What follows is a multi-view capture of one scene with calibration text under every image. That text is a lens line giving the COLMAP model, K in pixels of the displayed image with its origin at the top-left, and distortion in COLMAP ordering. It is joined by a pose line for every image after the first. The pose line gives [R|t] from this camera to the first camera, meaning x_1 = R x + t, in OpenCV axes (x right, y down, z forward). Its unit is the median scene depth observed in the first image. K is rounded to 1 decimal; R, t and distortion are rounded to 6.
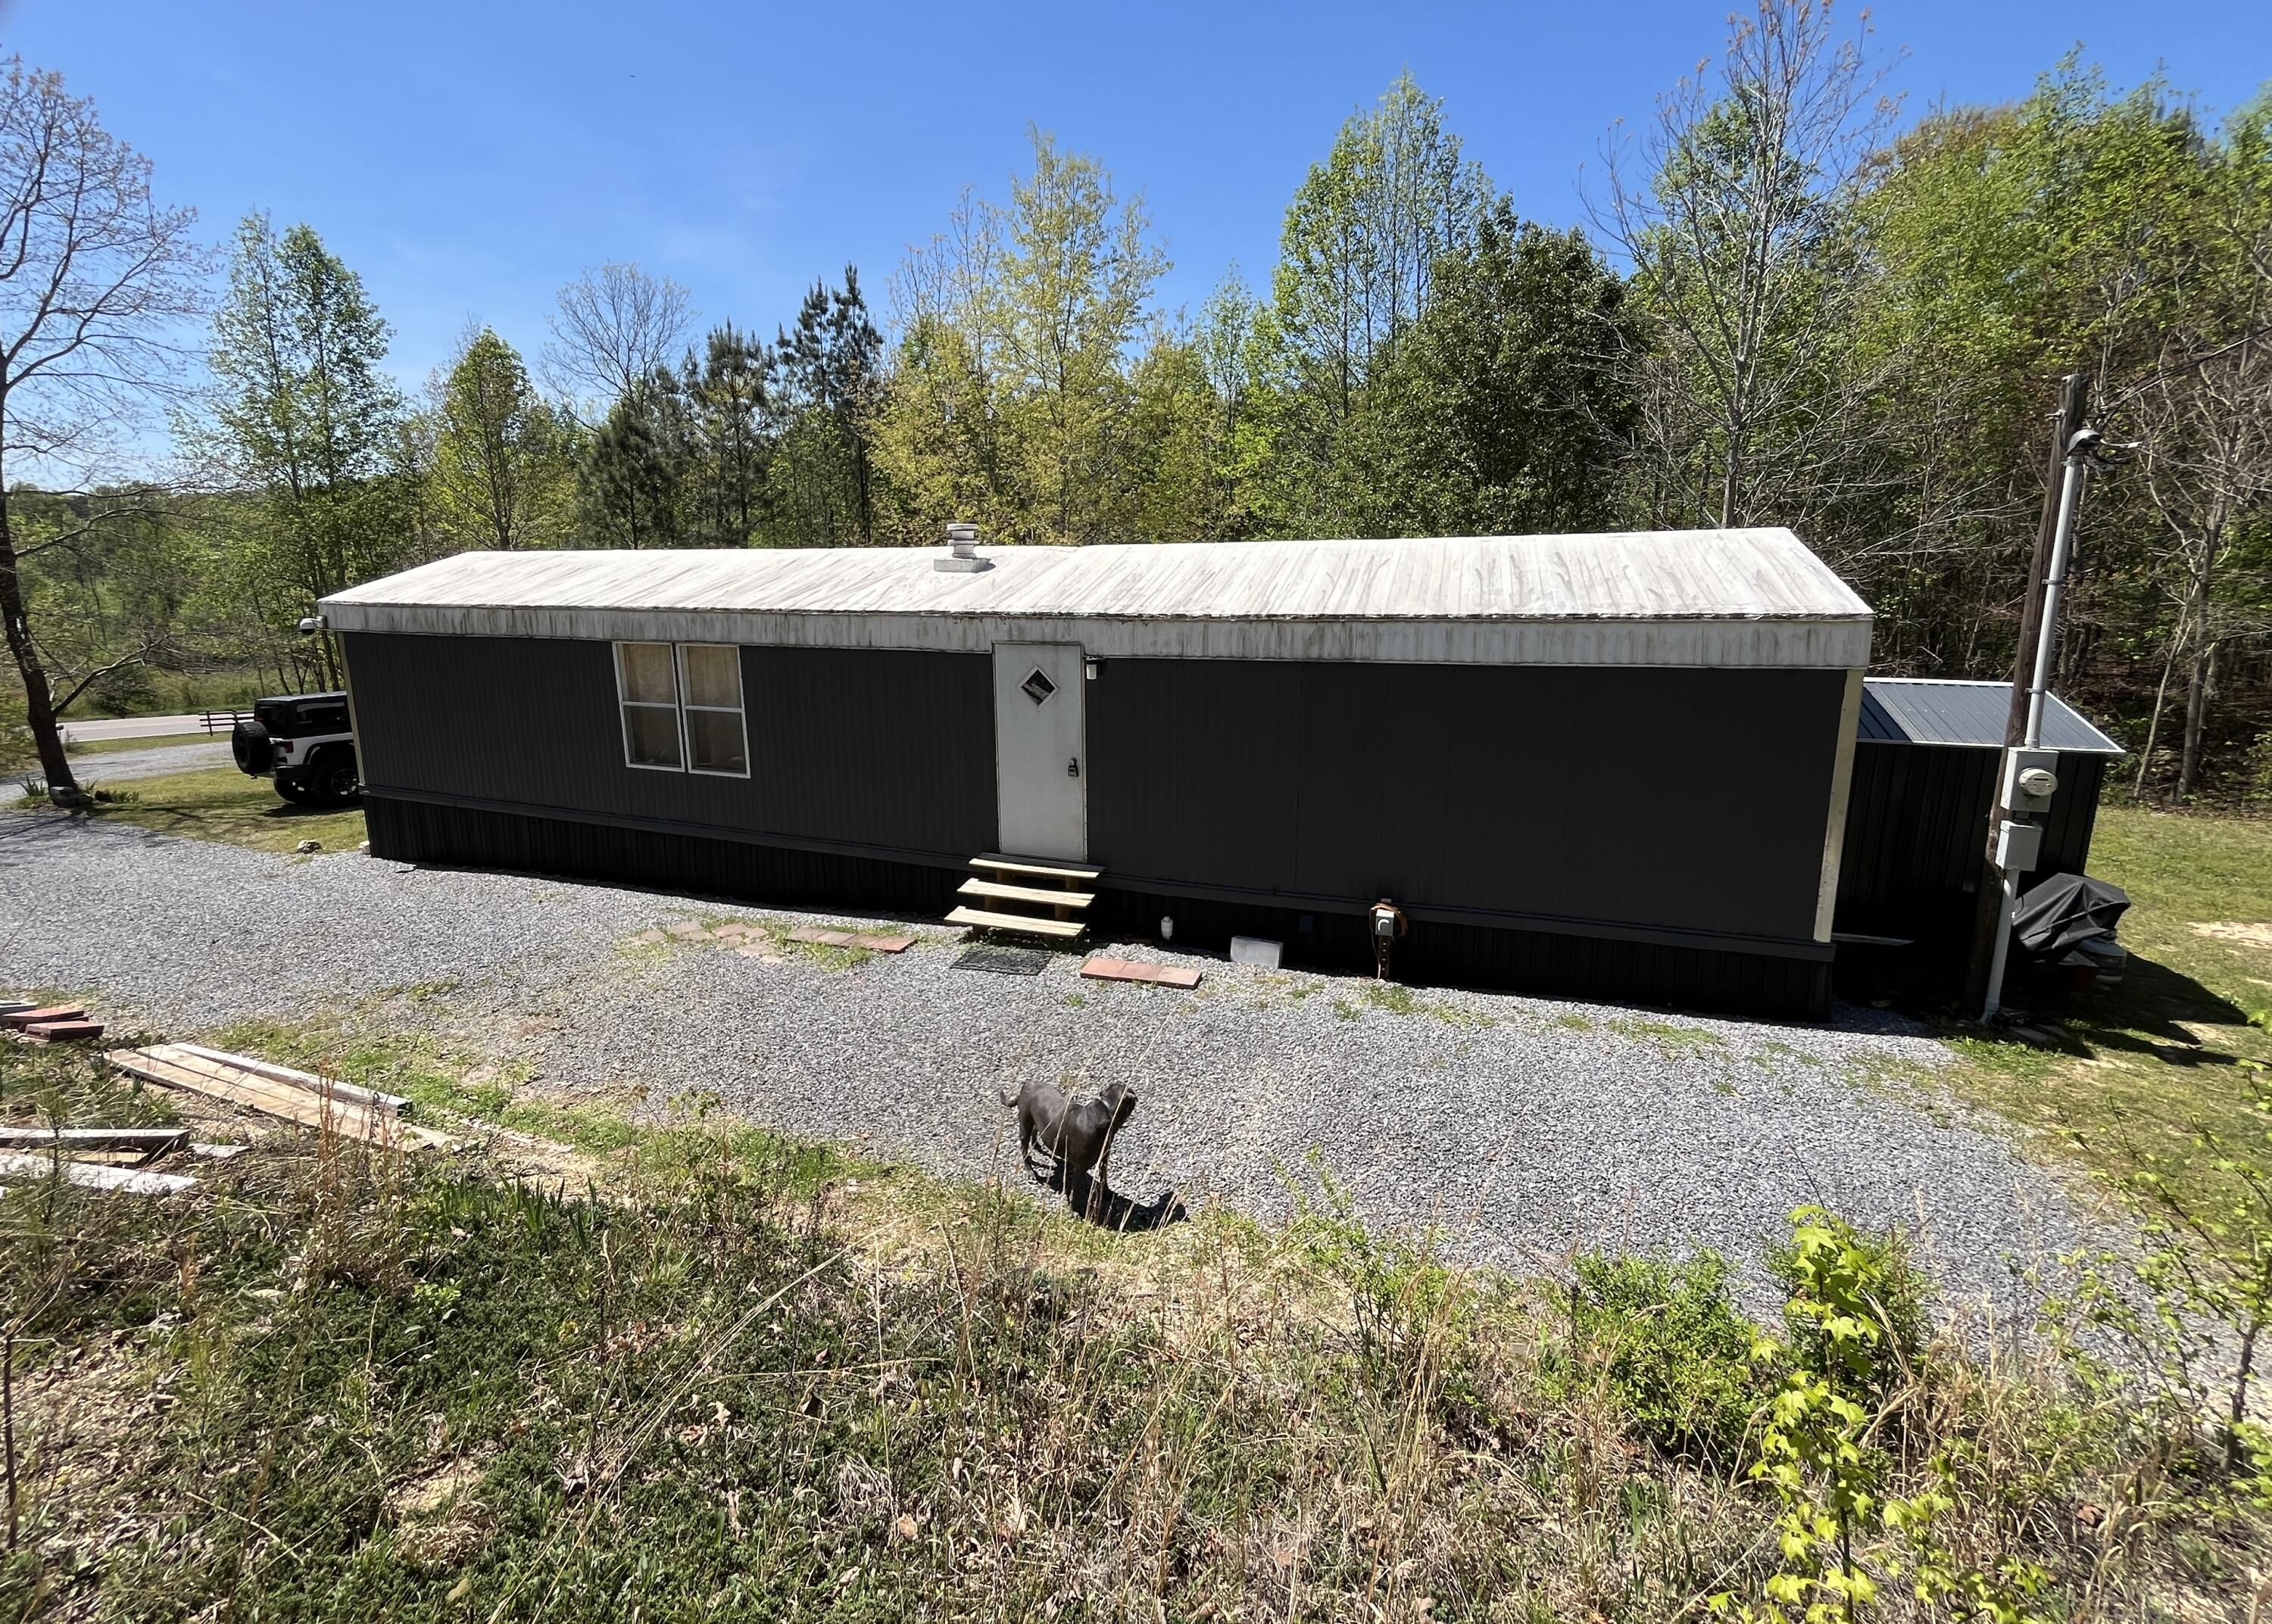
lens RADIAL K [[1014.2, 0, 1138.2], [0, 1014.2, 742.9], [0, 0, 1]] dist [-0.040762, 0.034631]
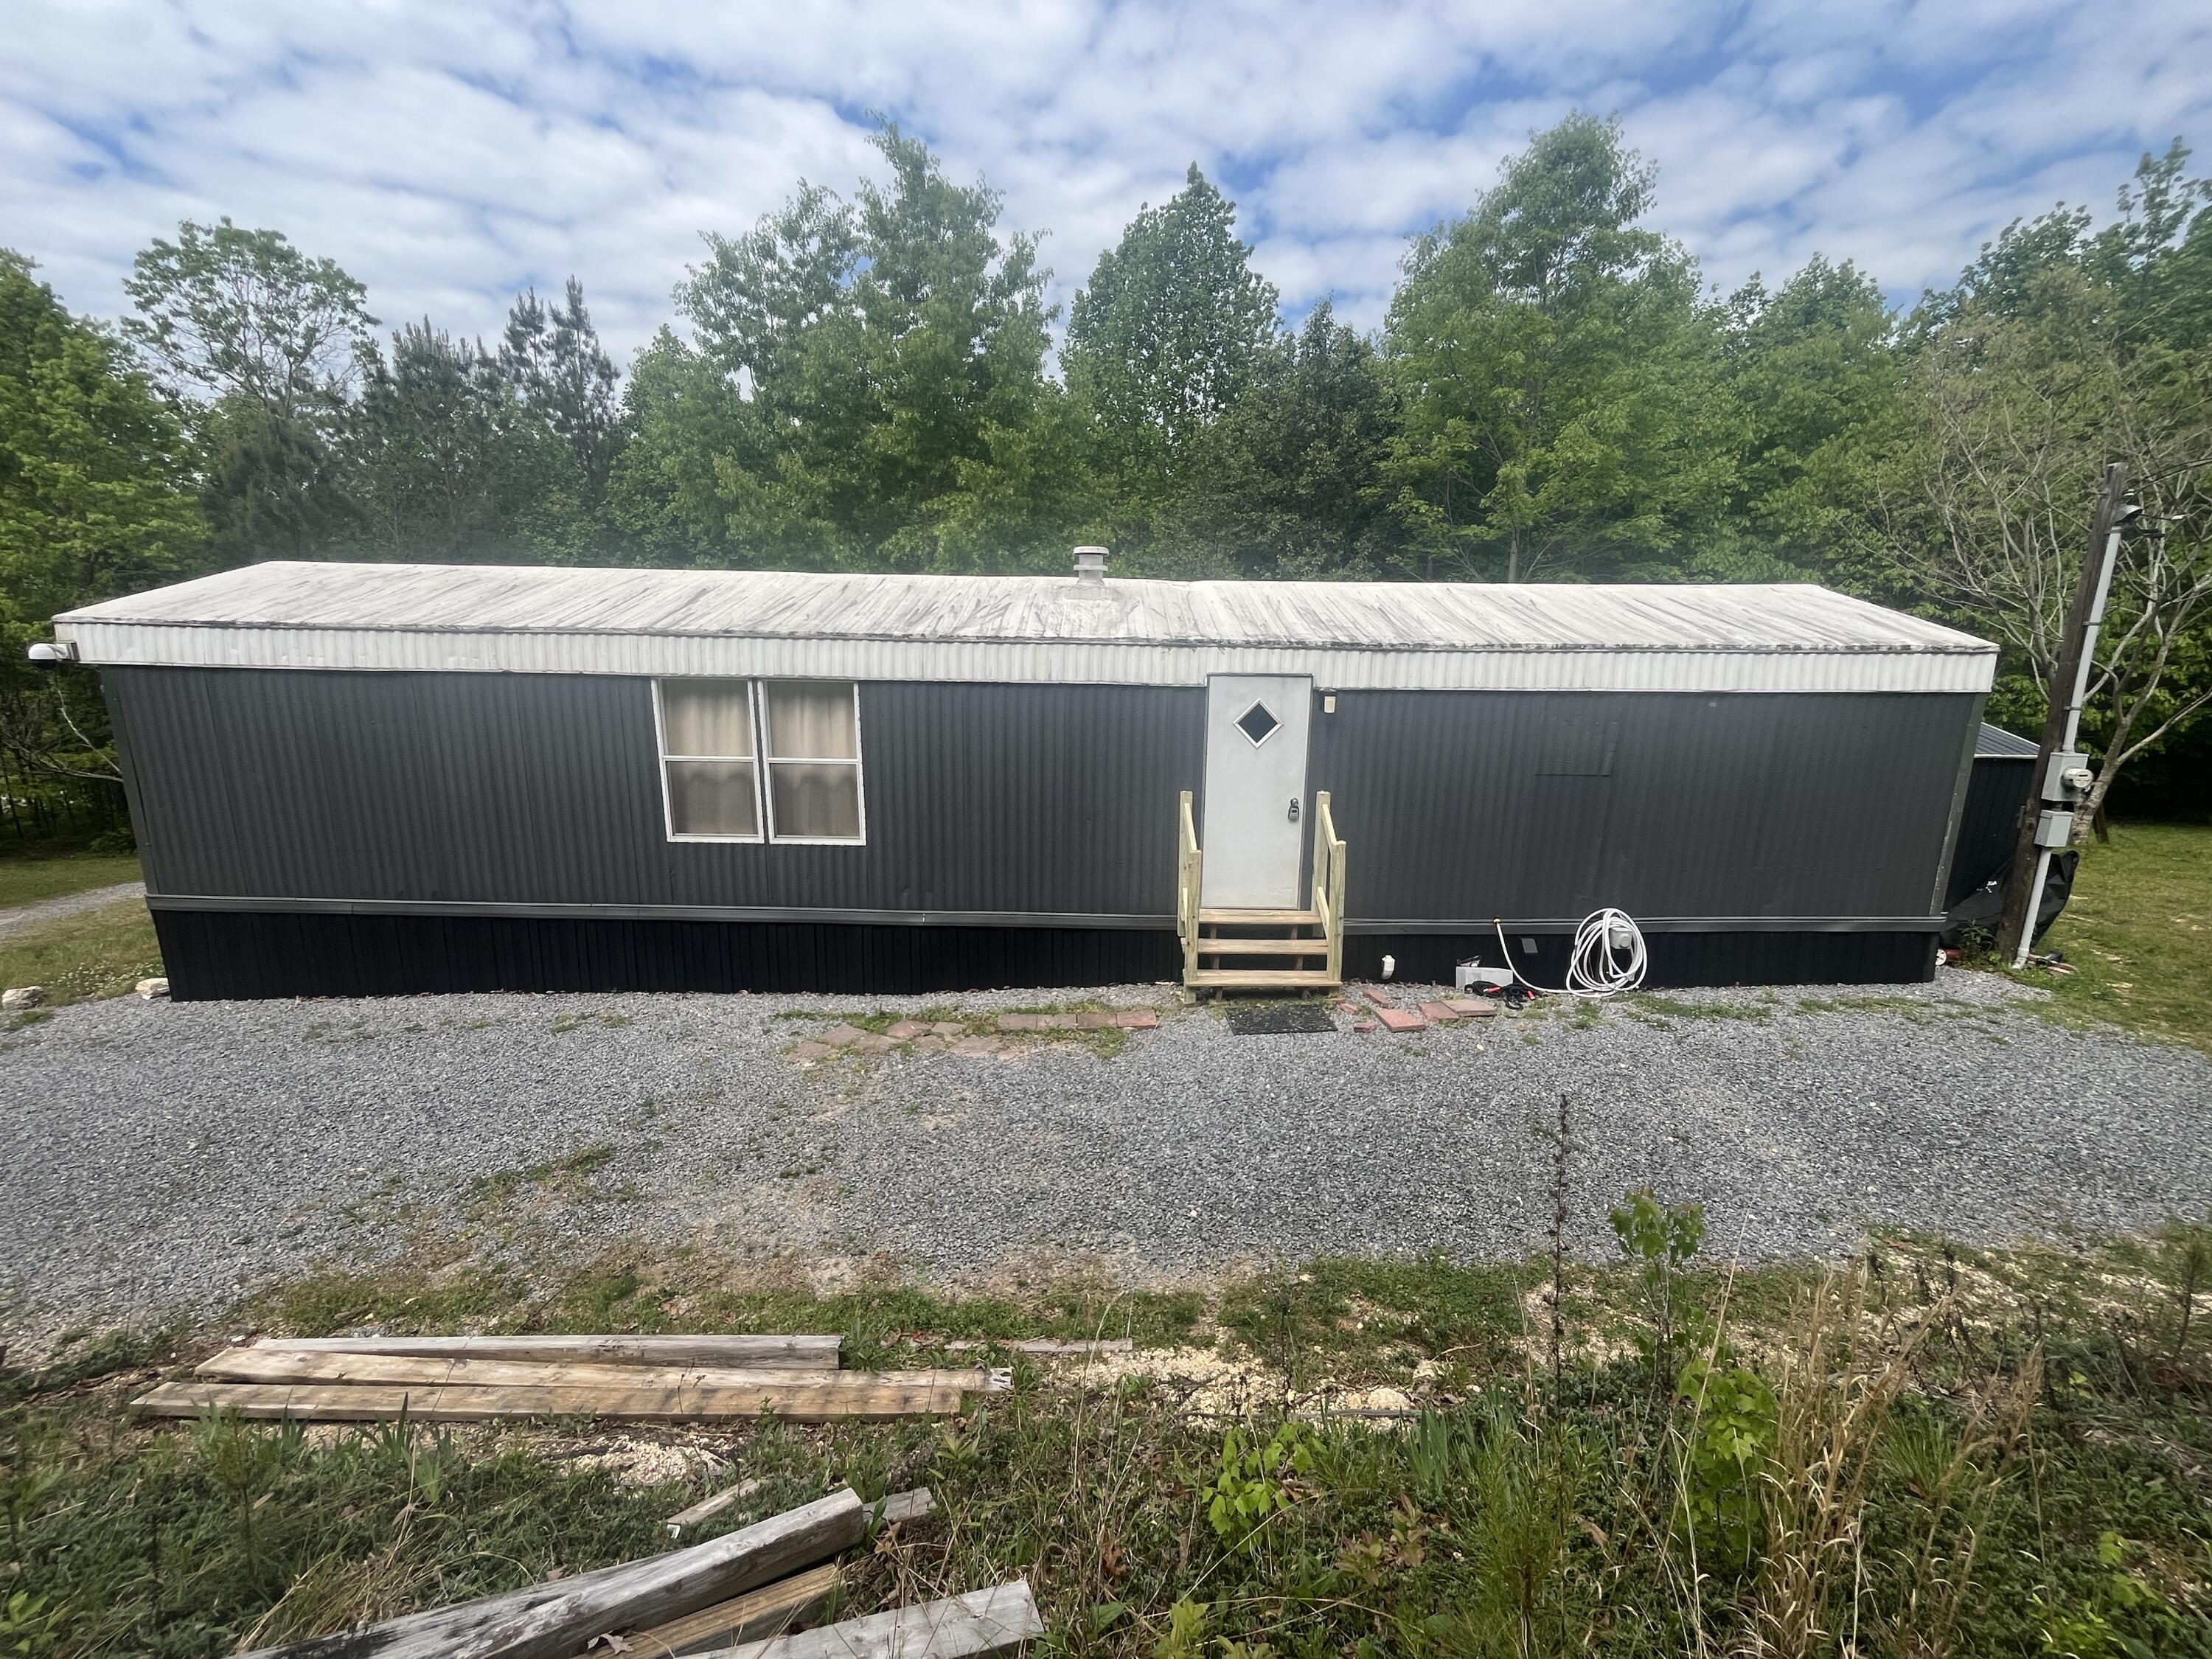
lens RADIAL K [[904.6, 0, 1106.0], [0, 904.6, 829.5], [0, 0, 1]] dist [-0.000233, -0.000203]
pose [[0.929415, -0.051285, 0.365455, -0.529925], [0.044483, 0.998645, 0.027013, 0.013636], [-0.366345, -0.008850, 0.930437, 0.274248]]
